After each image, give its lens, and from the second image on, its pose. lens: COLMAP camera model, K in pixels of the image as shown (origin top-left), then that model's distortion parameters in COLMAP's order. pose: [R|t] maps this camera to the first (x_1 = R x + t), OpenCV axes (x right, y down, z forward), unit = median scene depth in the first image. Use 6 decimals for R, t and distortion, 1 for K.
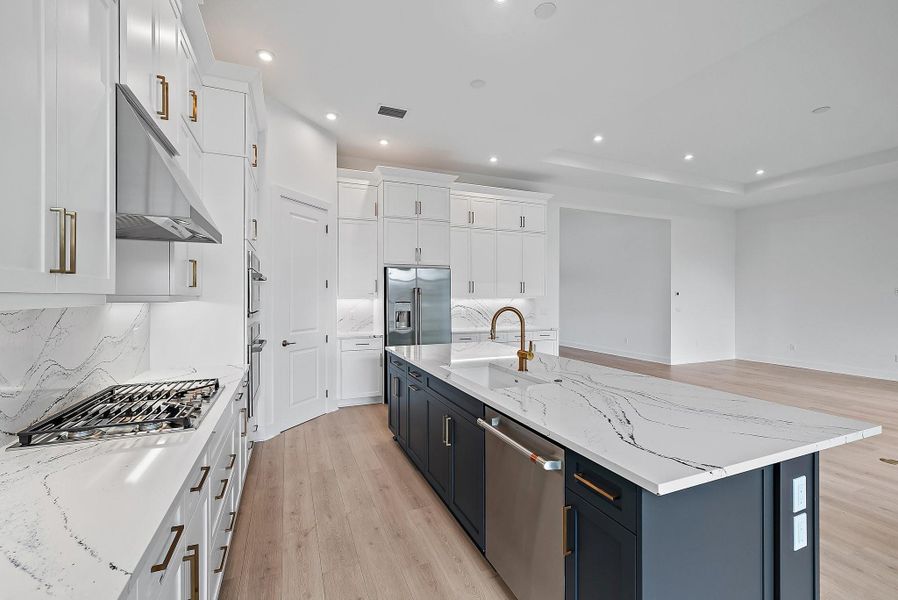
lens RADIAL K [[383.6, 0, 442.0], [0, 383.6, 296.7], [0, 0, 1]] dist [0.002235, -0.001977]
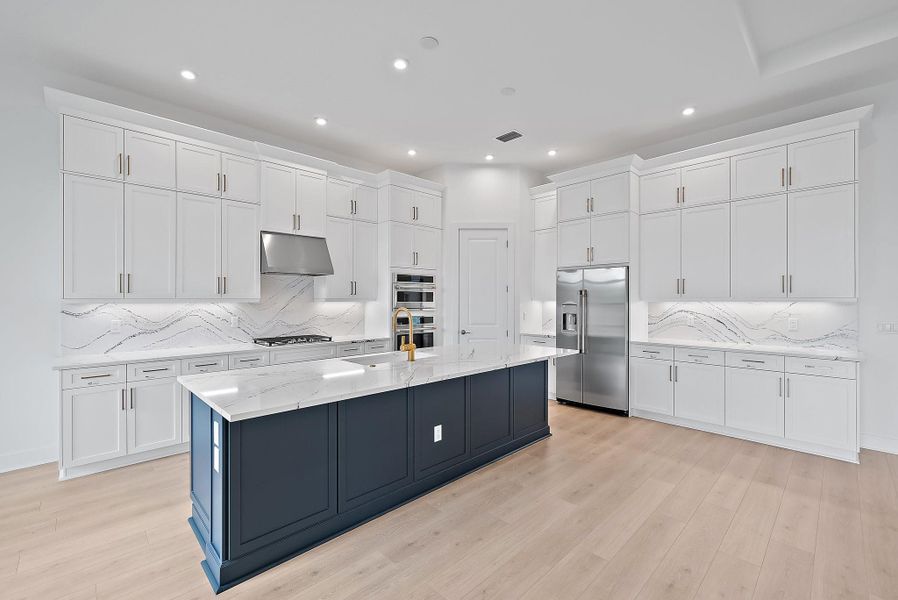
lens RADIAL K [[383.6, 0, 445.6], [0, 383.6, 297.7], [0, 0, 1]] dist [0.002235, -0.001977]
pose [[0.378615, -0.003937, -0.925546, 0.853051], [0.000587, 0.999992, -0.004014, -0.000344], [0.925554, 0.000976, 0.378614, 0.398466]]
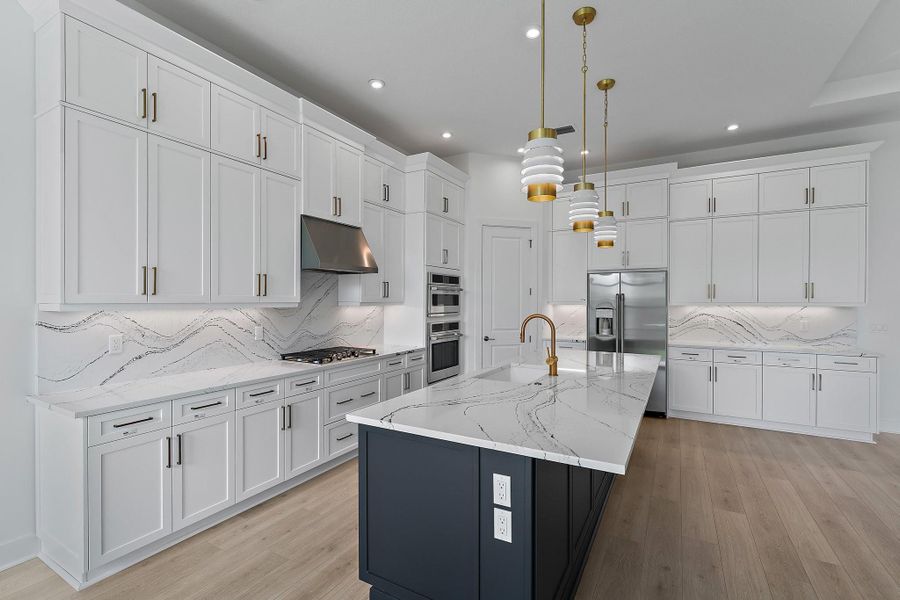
lens RADIAL K [[403.7, 0, 444.6], [0, 403.7, 302.3], [0, 0, 1]] dist [-0.007430, 0.000673]
pose [[0.618469, 0.006537, -0.785782, 0.557734], [-0.002880, 0.999978, 0.006053, -0.008684], [0.785804, -0.001480, 0.618474, 0.048527]]
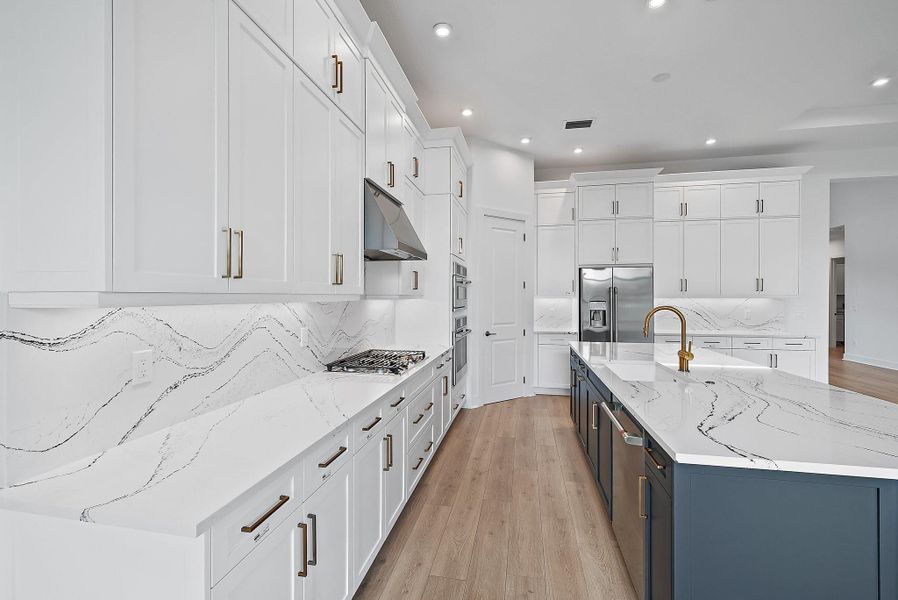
lens RADIAL K [[383.6, 0, 447.6], [0, 383.6, 295.9], [0, 0, 1]] dist [0.002235, -0.001977]
pose [[0.834178, -0.000212, -0.551495, 0.158913], [-0.000146, 1.000000, -0.000605, 0.000279], [0.551495, 0.000585, 0.834178, -0.098085]]
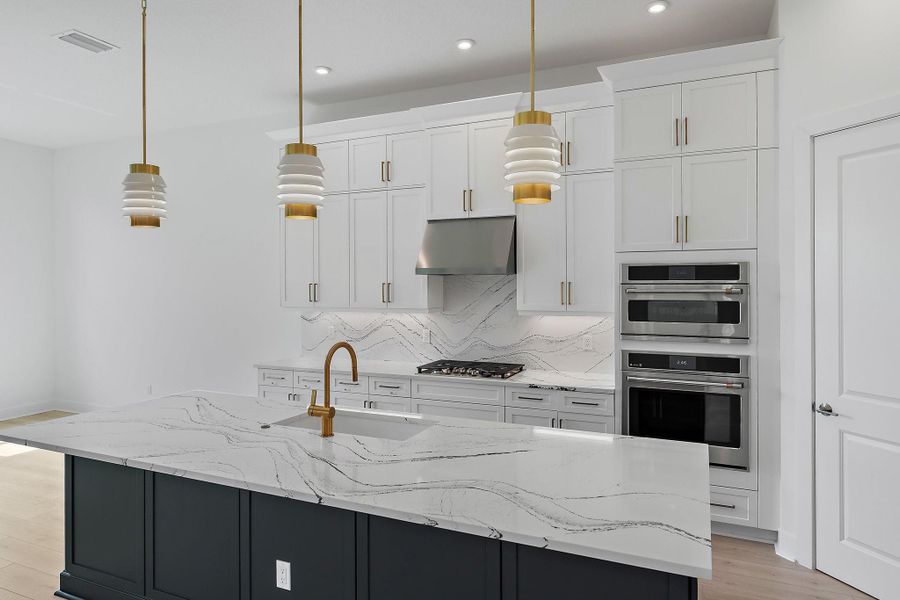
lens RADIAL K [[548.6, 0, 439.2], [0, 548.6, 283.0], [0, 0, 1]] dist [0.003276, -0.006929]
pose [[-0.726017, -0.004480, -0.687663, 0.475507], [0.000861, 0.999972, -0.007424, -0.046889], [0.687677, -0.005981, -0.725993, 1.158751]]
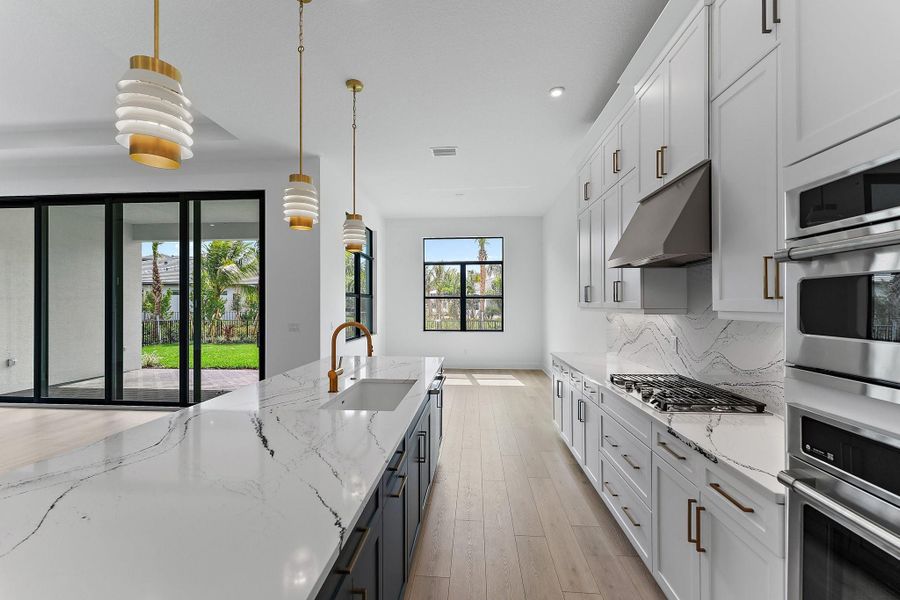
lens RADIAL K [[364.6, 0, 451.0], [0, 364.6, 302.2], [0, 0, 1]] dist [-0.000085, 0.001090]
pose [[-0.901818, 0.001842, 0.432111, -0.256897], [-0.000374, 0.999987, -0.005045, -0.010331], [-0.432115, -0.004711, -0.901806, 1.030873]]
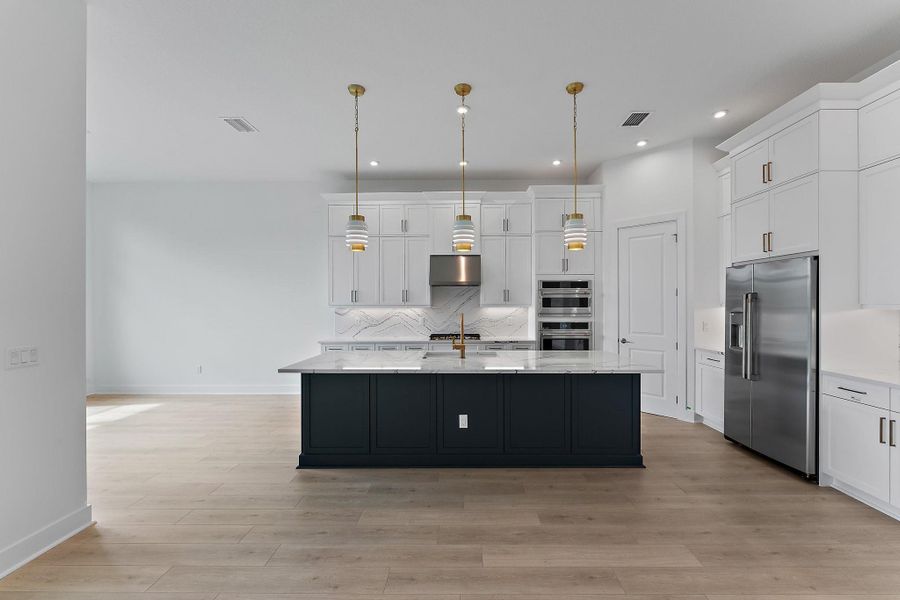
lens RADIAL K [[369.2, 0, 457.7], [0, 369.2, 302.8], [0, 0, 1]] dist [-0.010936, 0.001349]
pose [[-0.383384, 0.000737, -0.923589, 0.930417], [0.004595, 0.999989, -0.001110, -0.007913], [0.923578, -0.004669, -0.383383, 0.941534]]
